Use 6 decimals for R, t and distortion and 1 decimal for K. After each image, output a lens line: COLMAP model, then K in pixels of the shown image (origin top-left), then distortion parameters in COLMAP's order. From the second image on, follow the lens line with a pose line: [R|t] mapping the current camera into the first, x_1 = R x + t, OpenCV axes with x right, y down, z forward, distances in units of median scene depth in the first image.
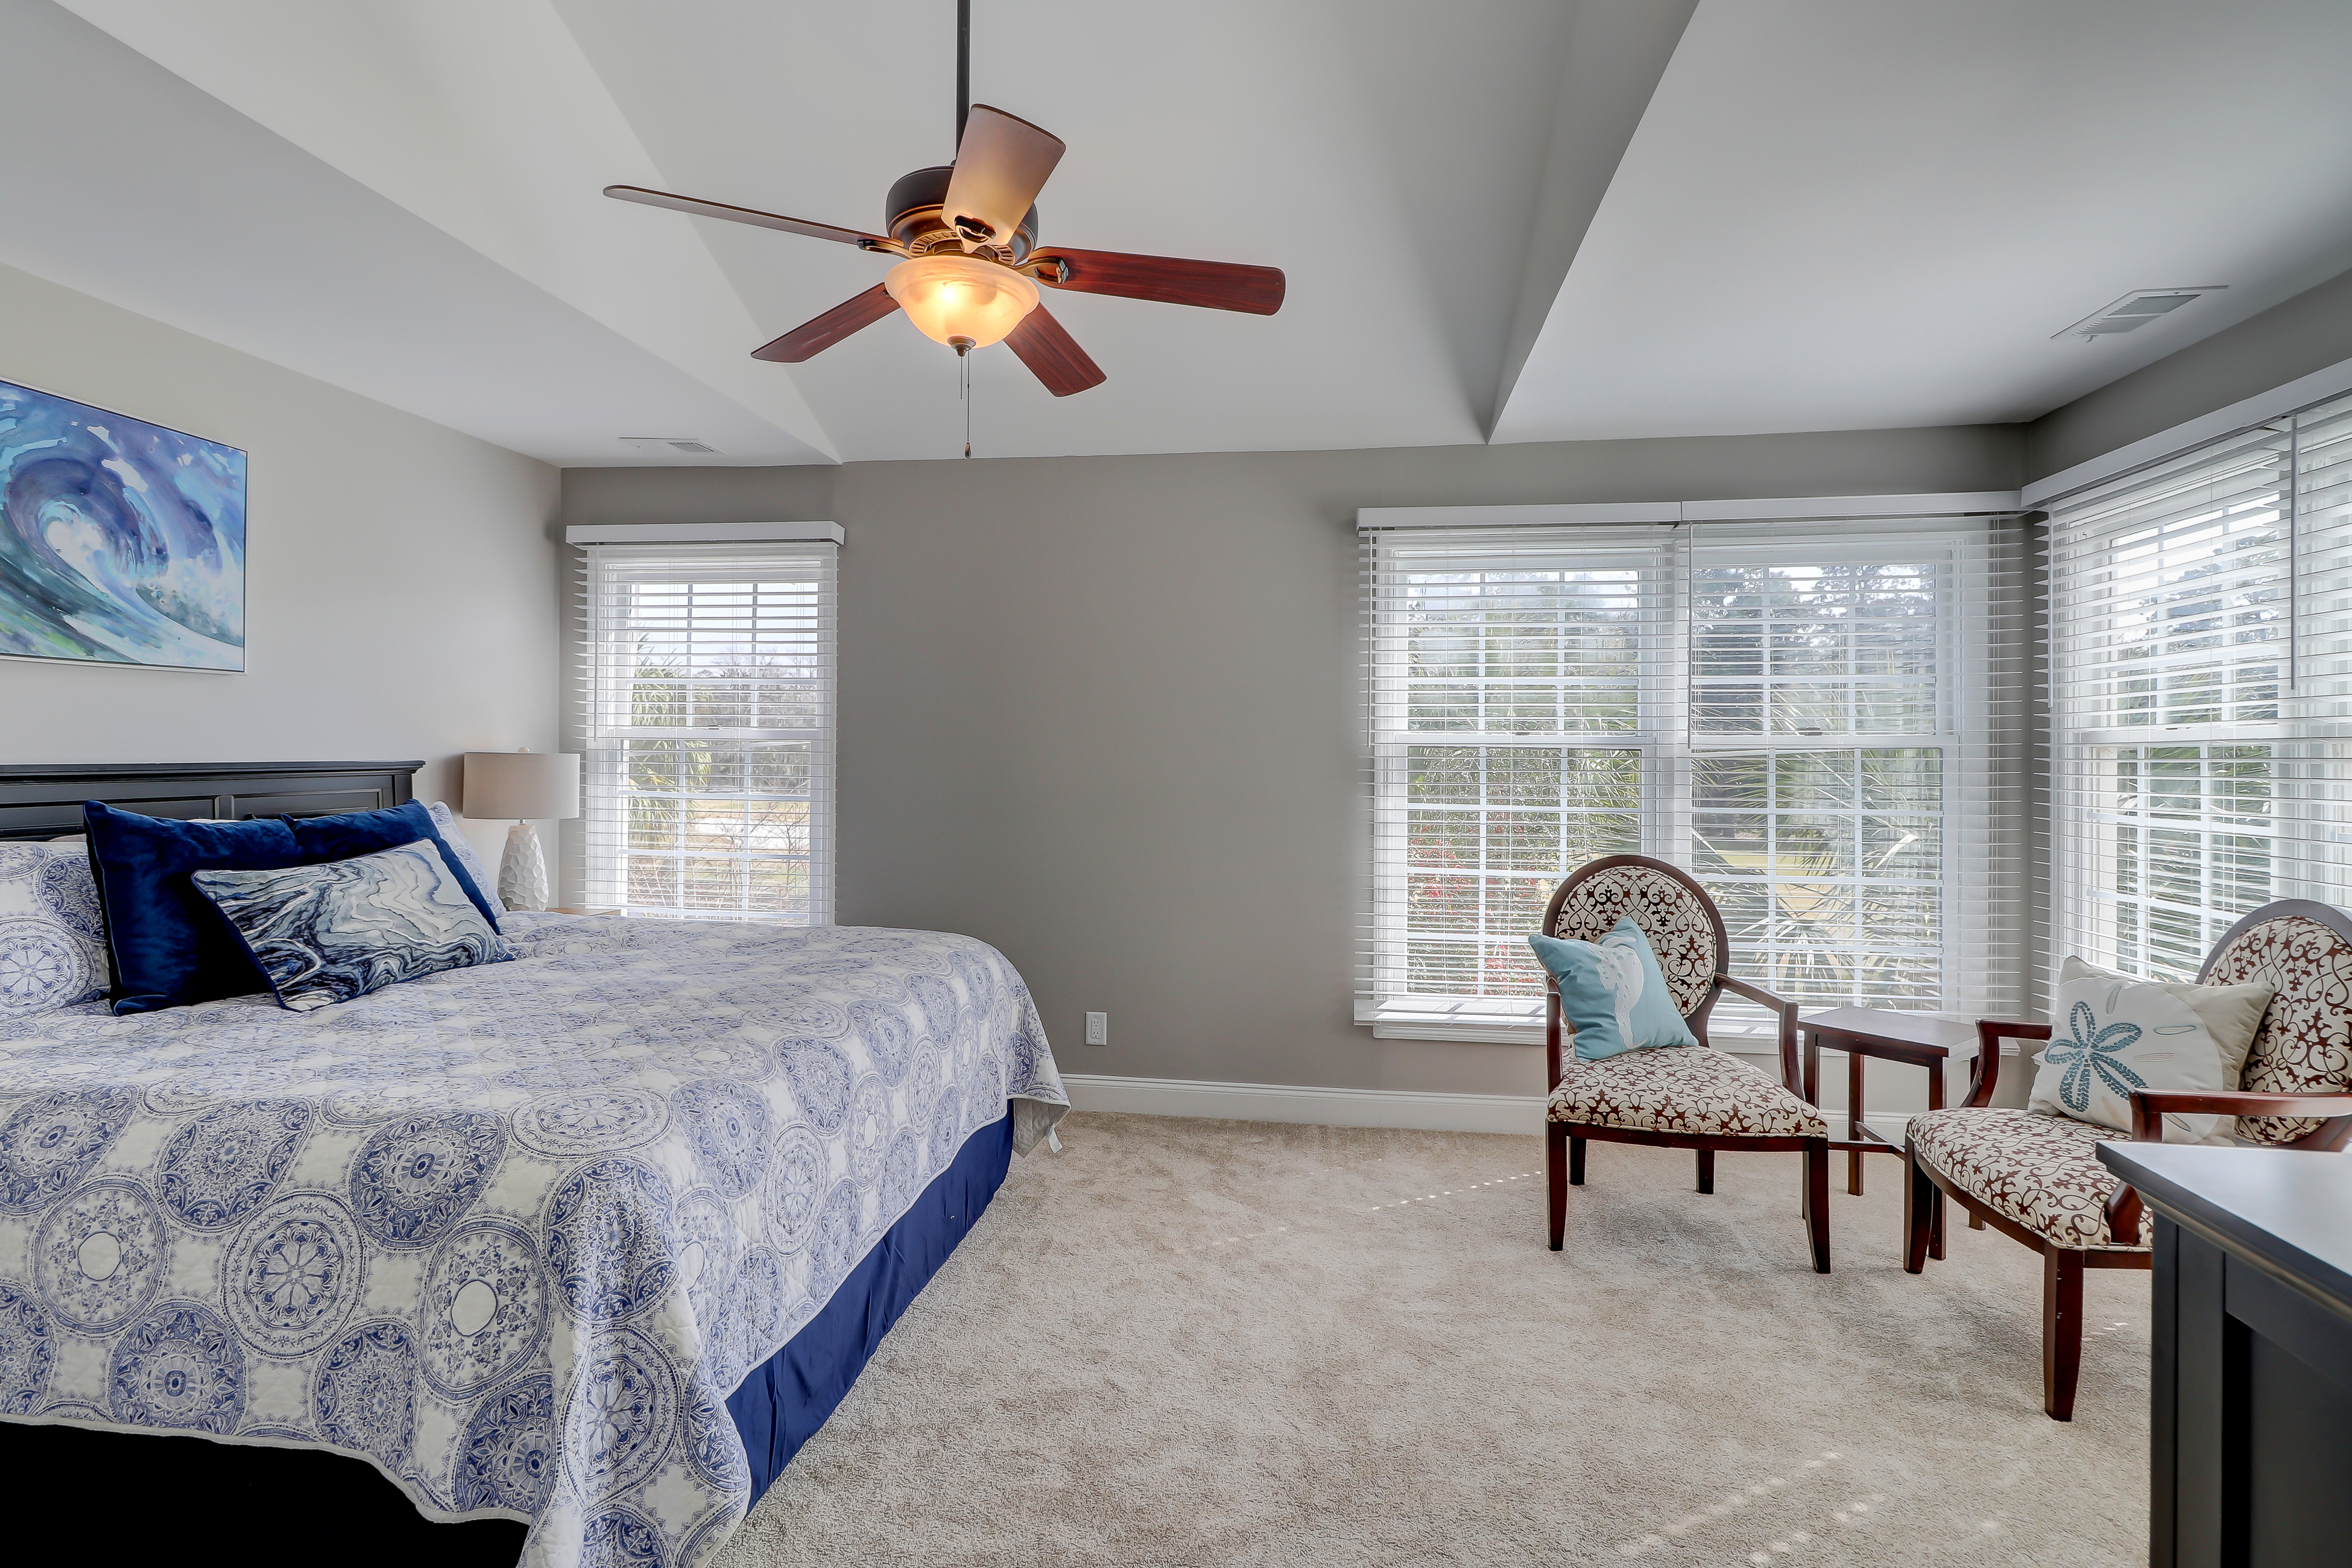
lens RADIAL K [[1131.7, 0, 1208.6], [0, 1131.7, 752.7], [0, 0, 1]] dist [-0.000164, 0.001200]
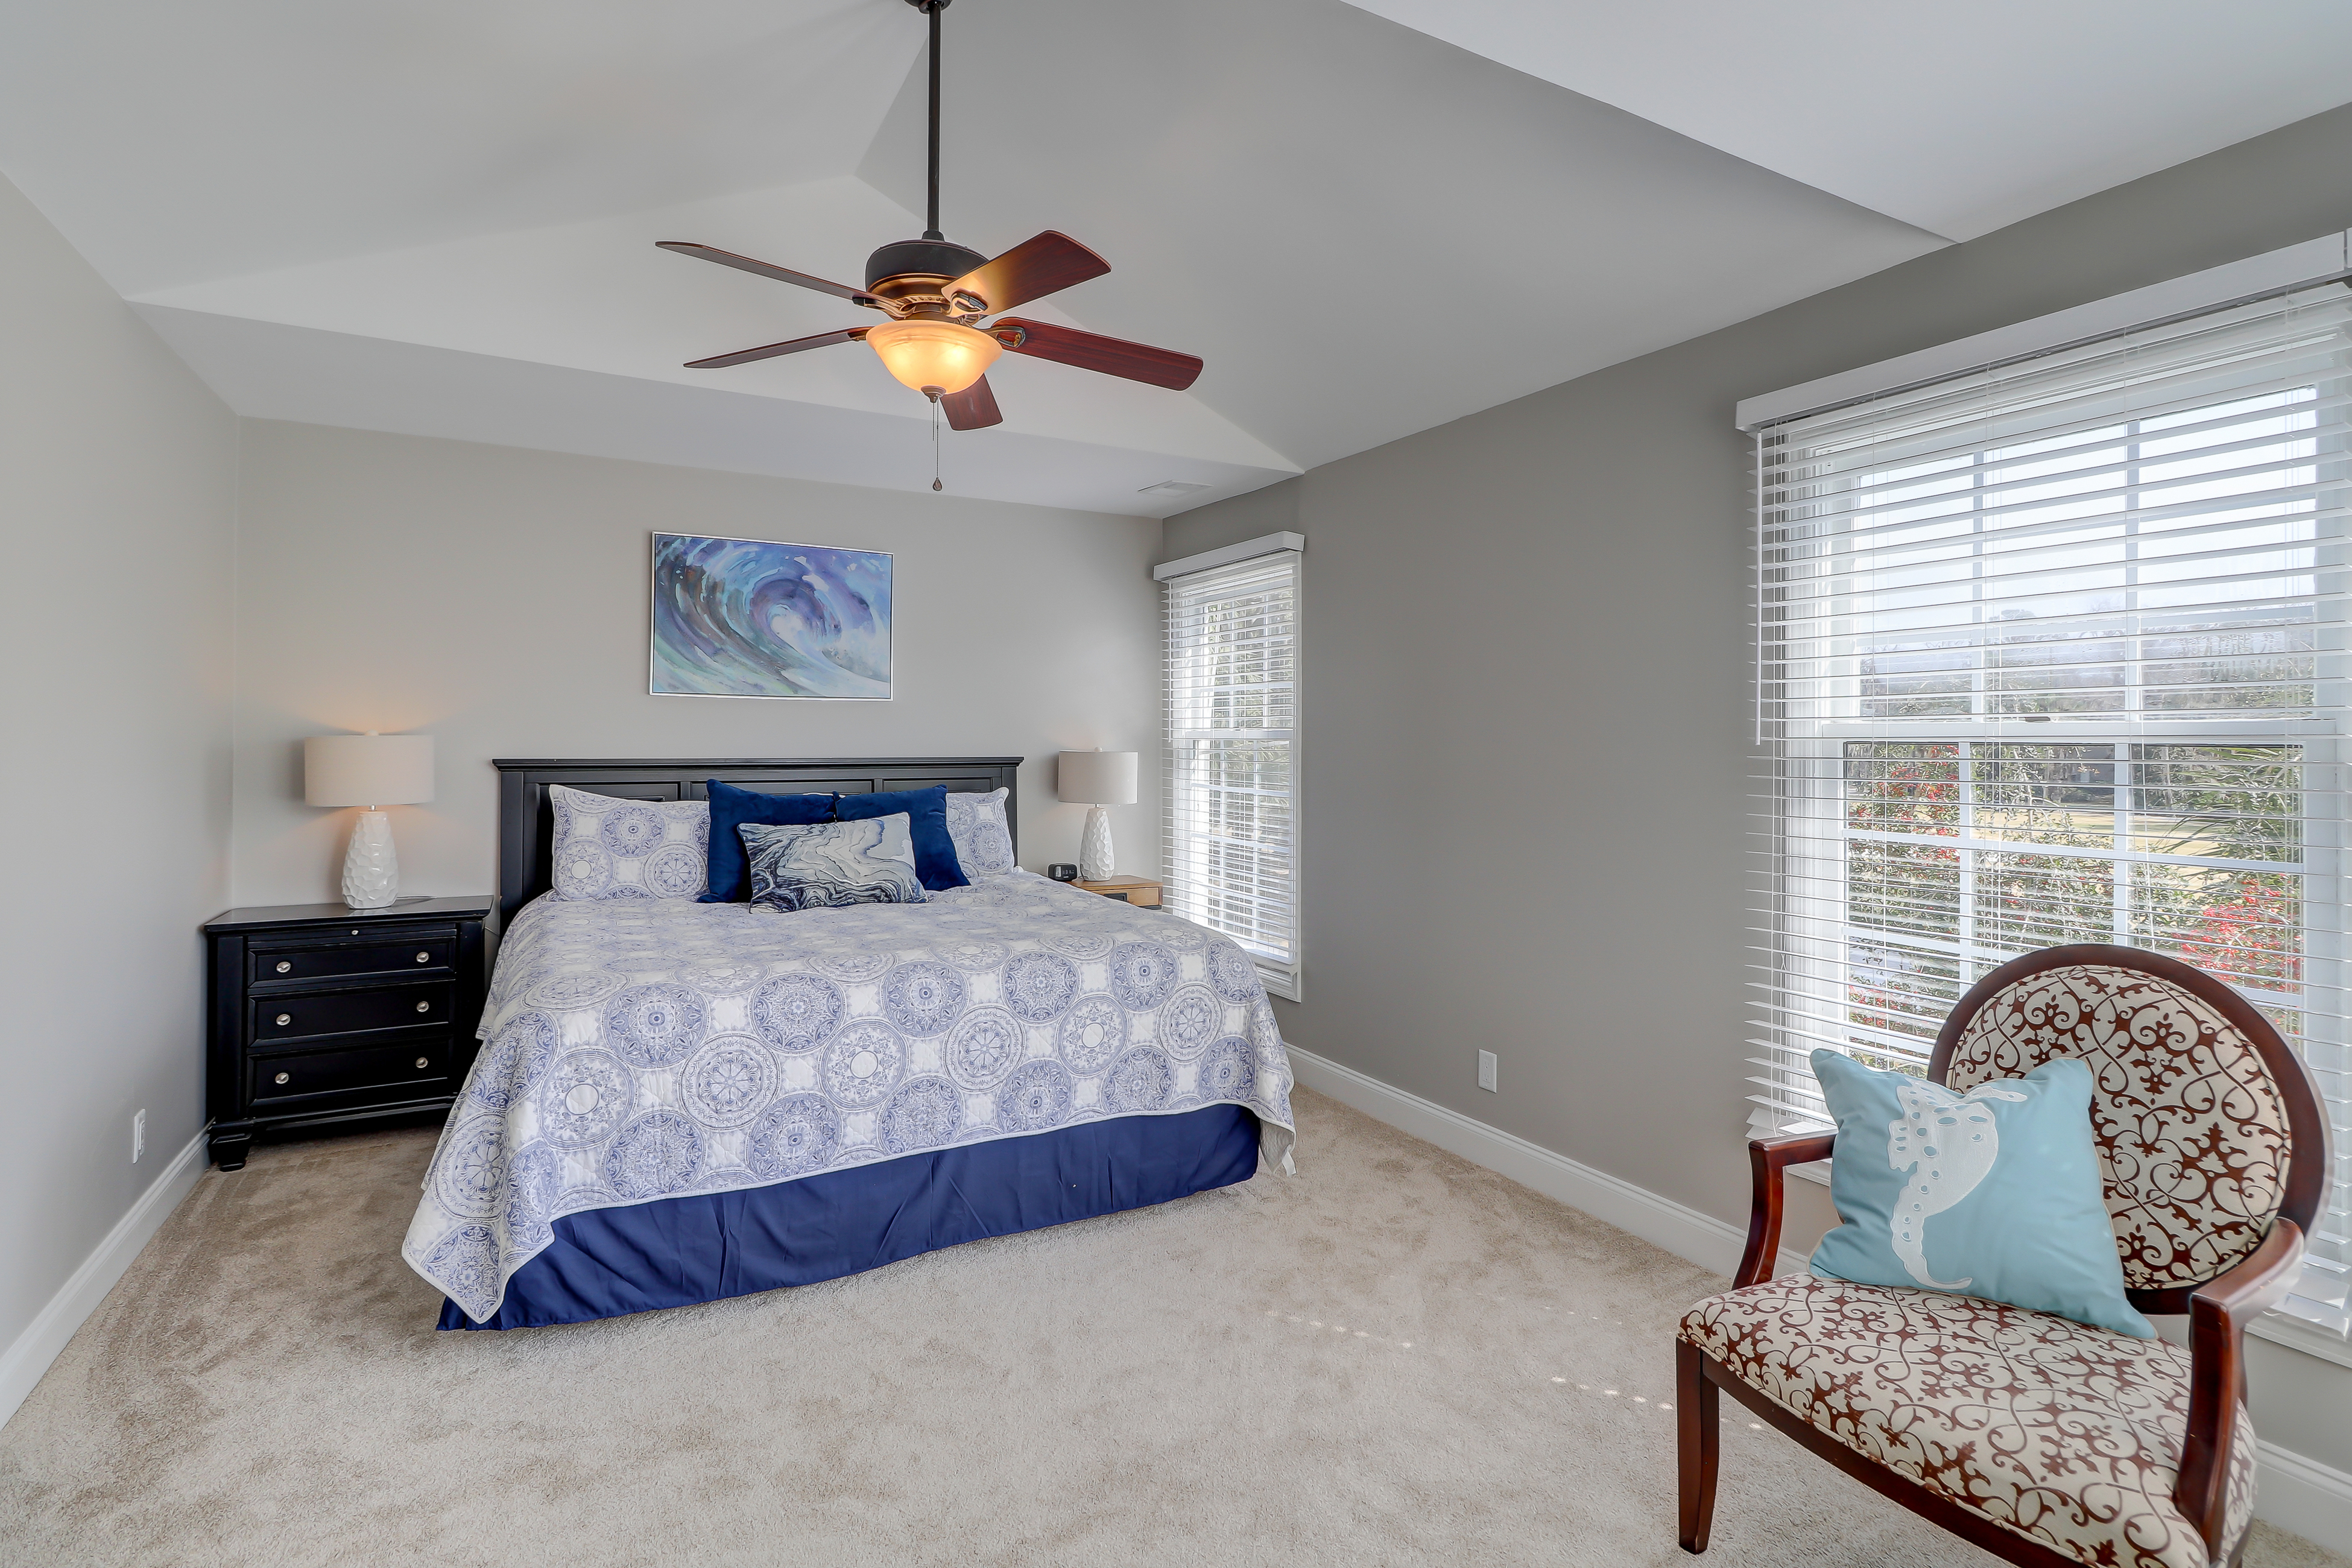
lens RADIAL K [[1128.0, 0, 1089.8], [0, 1128.0, 746.5], [0, 0, 1]] dist [-0.001671, 0.001750]
pose [[0.588967, -0.003419, -0.808150, 0.571512], [0.000912, 0.999993, -0.003566, -0.000966], [0.808156, 0.001363, 0.588966, 0.338890]]
